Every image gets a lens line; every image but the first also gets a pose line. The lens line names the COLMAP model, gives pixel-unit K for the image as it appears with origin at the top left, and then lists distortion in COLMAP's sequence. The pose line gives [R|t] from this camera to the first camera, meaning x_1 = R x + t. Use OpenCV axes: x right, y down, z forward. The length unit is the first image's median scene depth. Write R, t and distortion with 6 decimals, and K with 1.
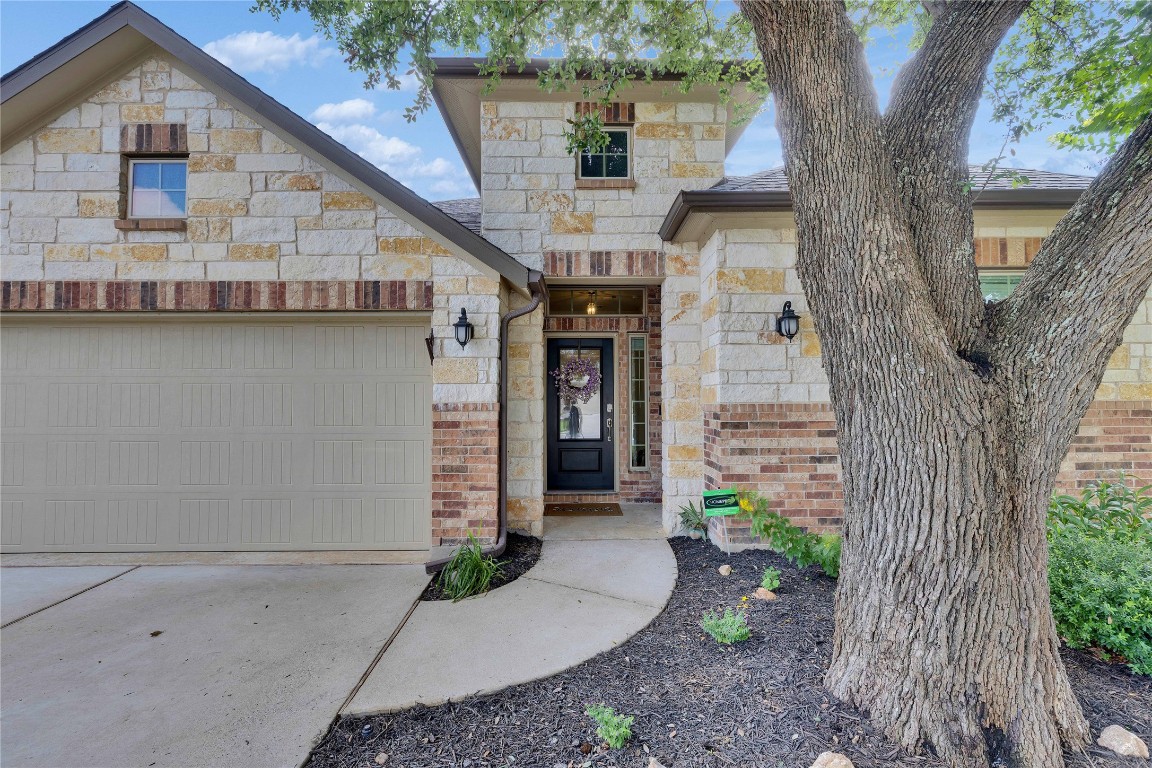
lens RADIAL K [[500.5, 0, 567.7], [0, 500.5, 378.5], [0, 0, 1]] dist [-0.001833, 0.000082]
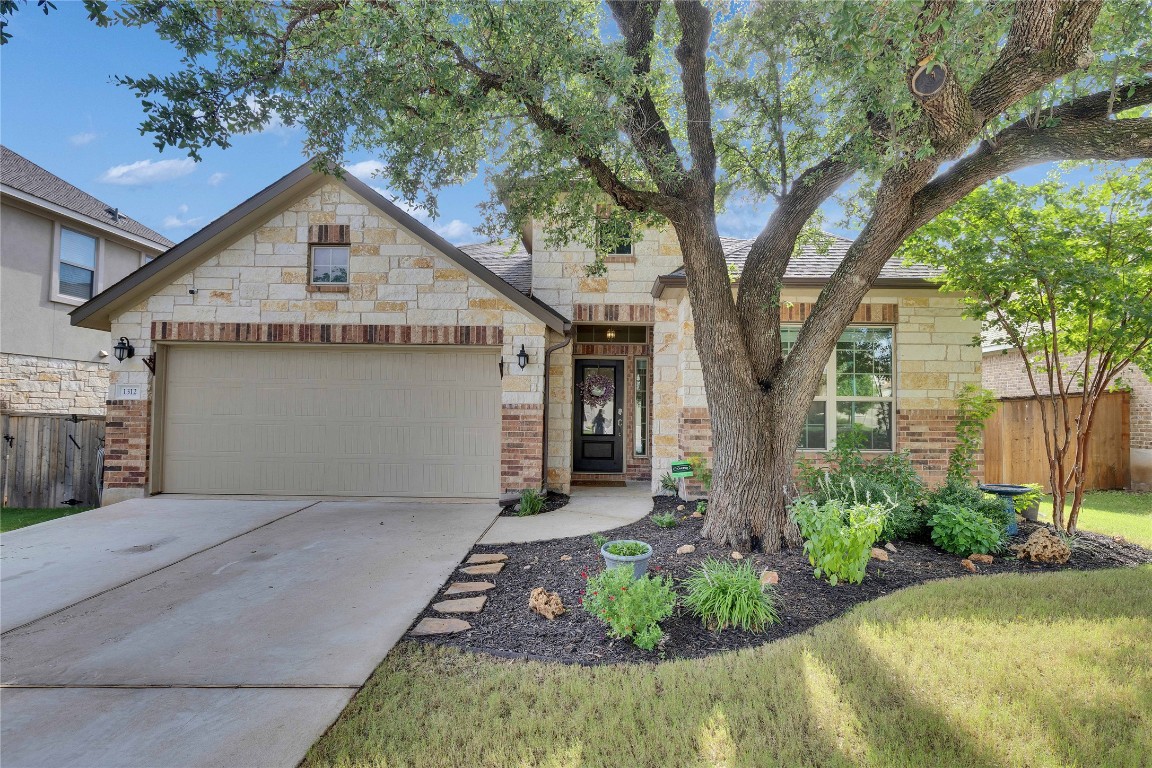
lens RADIAL K [[500.5, 0, 579.4], [0, 500.5, 386.9], [0, 0, 1]] dist [-0.001833, 0.000082]
pose [[0.999373, 0.016137, -0.031514, 0.023609], [-0.016240, 0.999864, -0.003028, -0.003757], [0.031461, 0.003538, 0.999499, -0.566388]]
